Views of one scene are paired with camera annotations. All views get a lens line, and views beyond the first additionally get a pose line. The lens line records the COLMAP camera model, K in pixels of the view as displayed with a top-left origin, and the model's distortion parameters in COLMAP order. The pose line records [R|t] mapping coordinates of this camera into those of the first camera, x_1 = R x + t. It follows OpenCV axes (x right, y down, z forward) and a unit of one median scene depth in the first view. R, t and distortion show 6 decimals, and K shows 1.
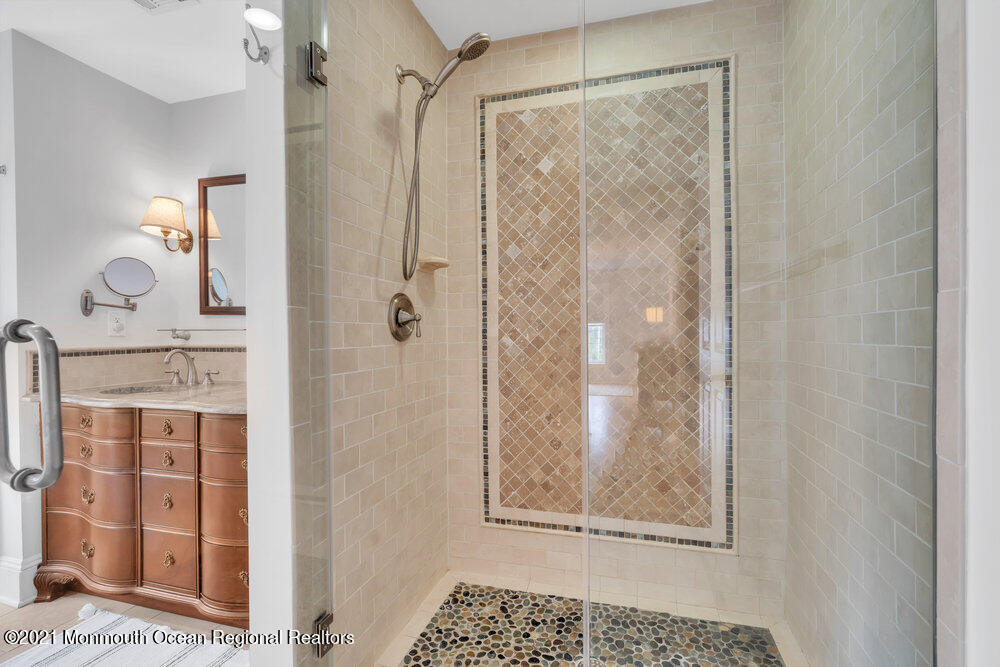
lens RADIAL K [[453.6, 0, 503.3], [0, 453.6, 335.5], [0, 0, 1]] dist [0.000605, 0.001054]
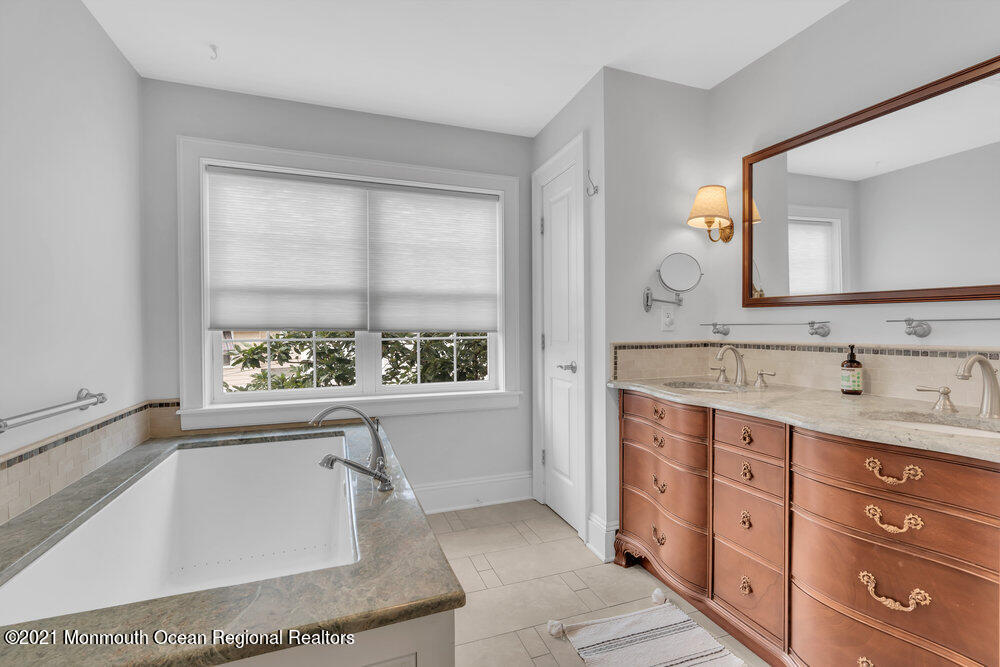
lens RADIAL K [[453.6, 0, 499.3], [0, 453.6, 335.5], [0, 0, 1]] dist [0.000605, 0.001054]
pose [[0.594743, 0.013346, -0.803805, -0.269432], [-0.005372, 0.999906, 0.012627, 0.001560], [0.803898, -0.003192, 0.594758, 0.082907]]
